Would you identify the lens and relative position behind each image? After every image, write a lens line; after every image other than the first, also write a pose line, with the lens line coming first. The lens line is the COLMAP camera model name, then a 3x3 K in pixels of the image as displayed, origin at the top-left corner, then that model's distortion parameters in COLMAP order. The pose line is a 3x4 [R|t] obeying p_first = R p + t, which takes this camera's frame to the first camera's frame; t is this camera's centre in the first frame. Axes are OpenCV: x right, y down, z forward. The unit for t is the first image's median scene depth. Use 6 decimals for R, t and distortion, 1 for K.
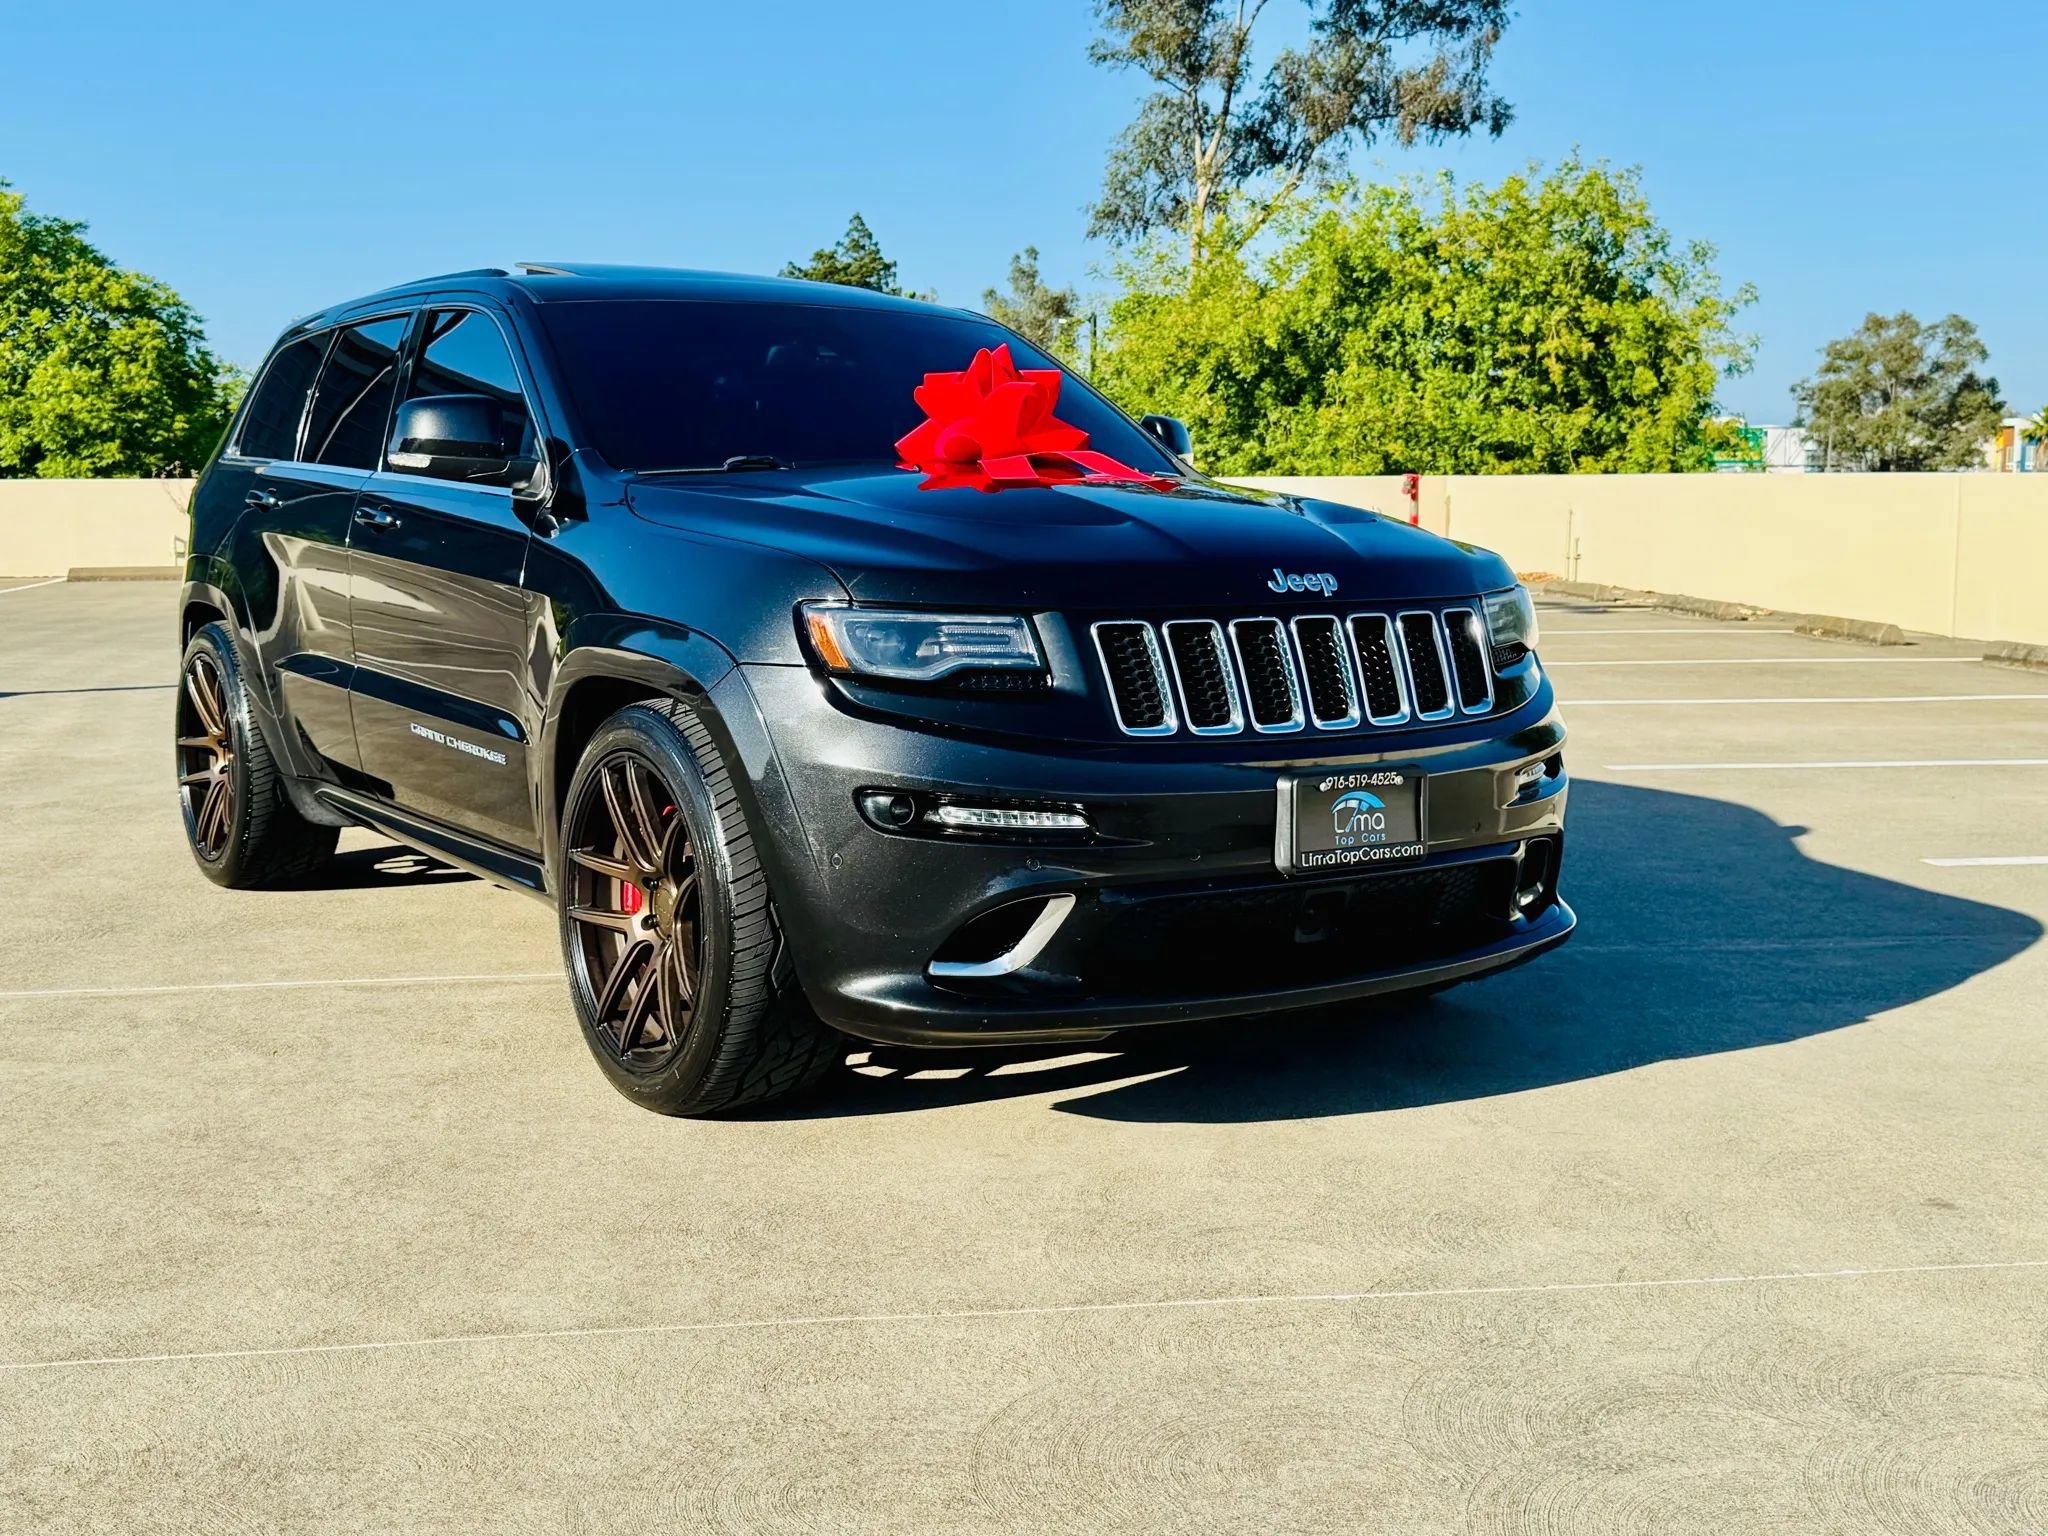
lens RADIAL K [[2306.0, 0, 1015.9], [0, 2306.0, 762.3], [0, 0, 1]] dist [0.072259, 0.000000]
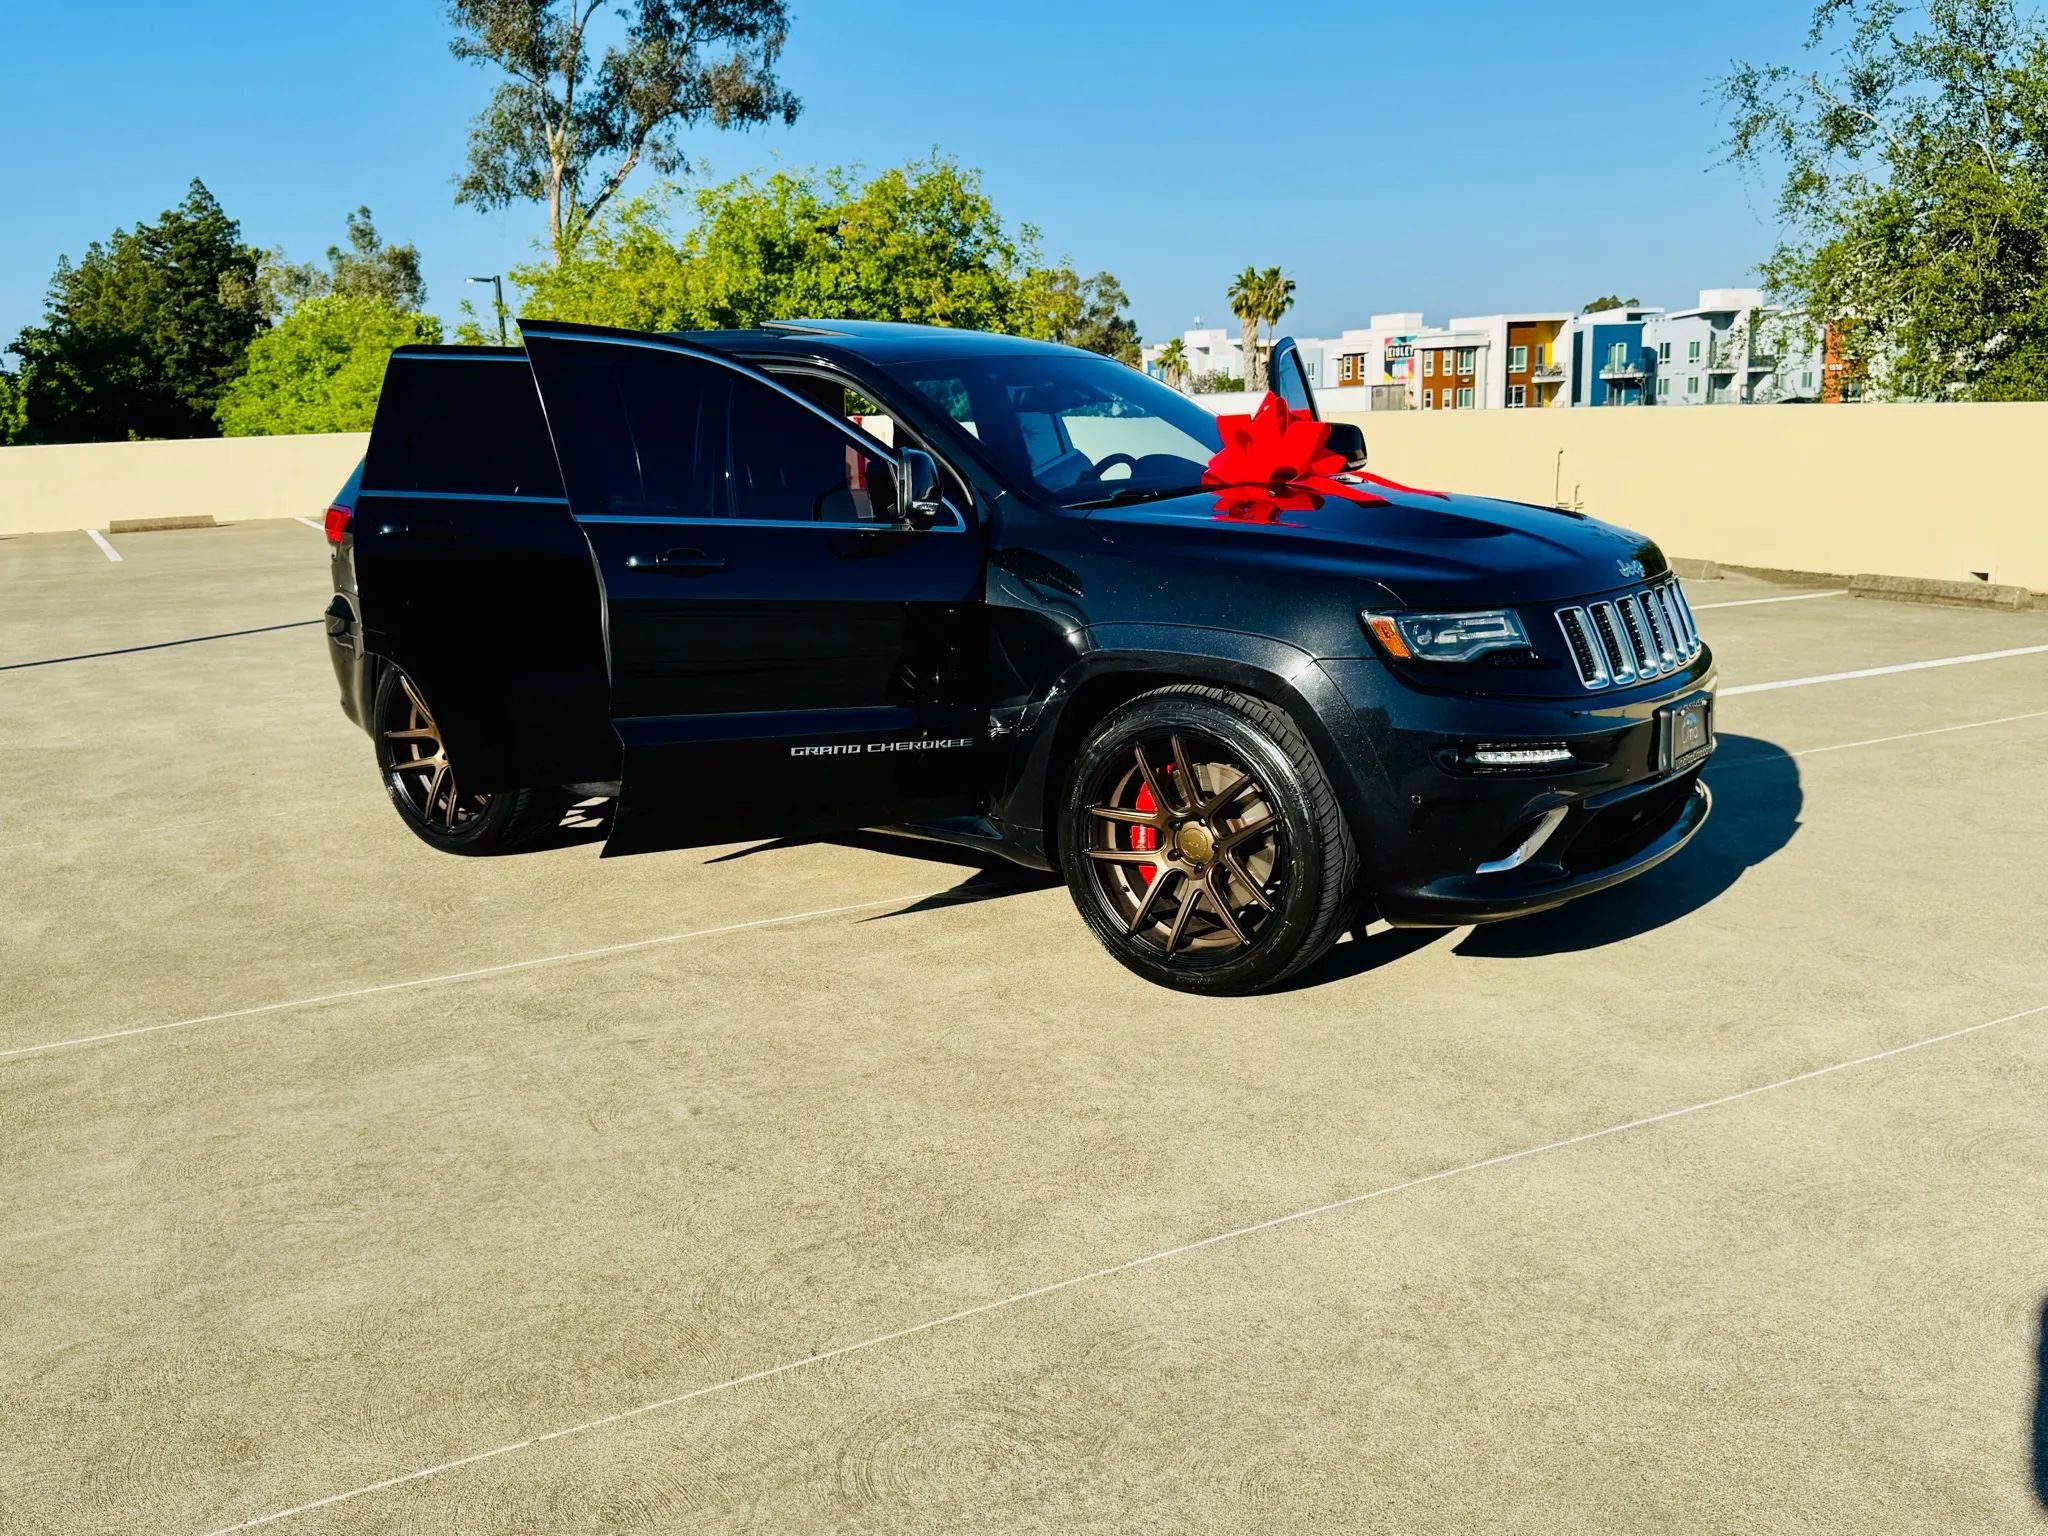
lens RADIAL K [[1871.9, 0, 1022.8], [0, 1871.9, 760.5], [0, 0, 1]] dist [0.027609, 0.000000]
pose [[0.939187, -0.092776, 0.330637, -0.585024], [0.070315, 0.994369, 0.079285, -0.073880], [-0.336131, -0.051215, 0.940422, 0.034229]]
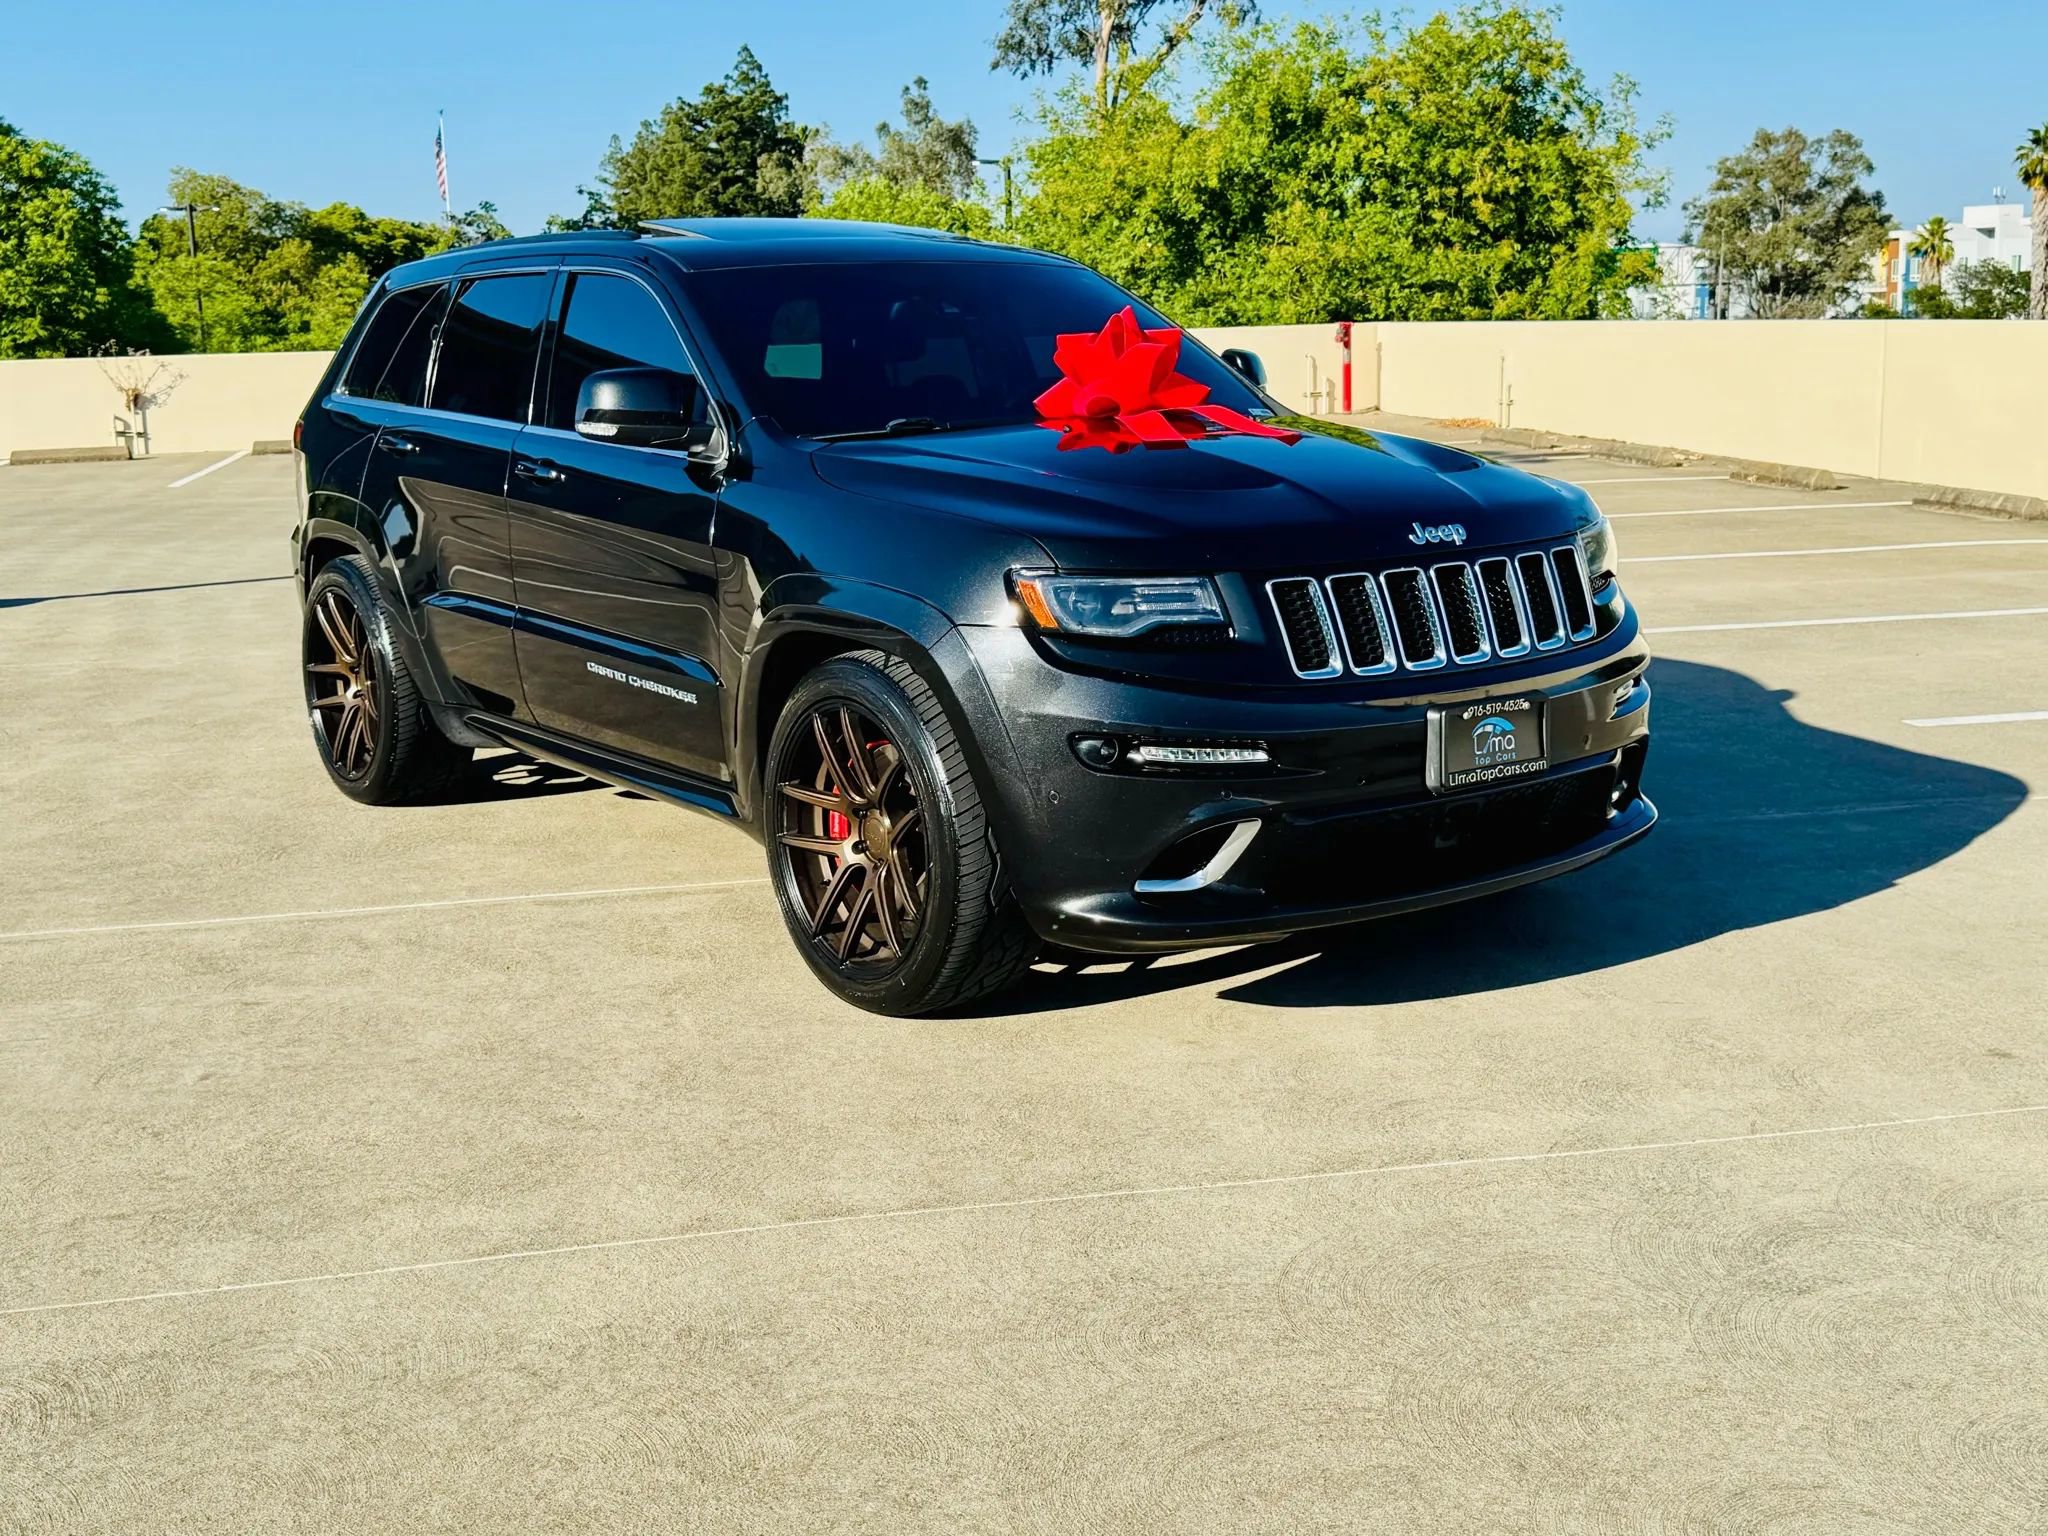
lens RADIAL K [[2306.0, 0, 1036.8], [0, 2306.0, 761.5], [0, 0, 1]] dist [0.072259, 0.000000]
pose [[0.998186, -0.033693, 0.049885, -0.126775], [0.030091, 0.997003, 0.071277, -0.050463], [-0.052137, -0.069647, 0.996208, -0.126275]]
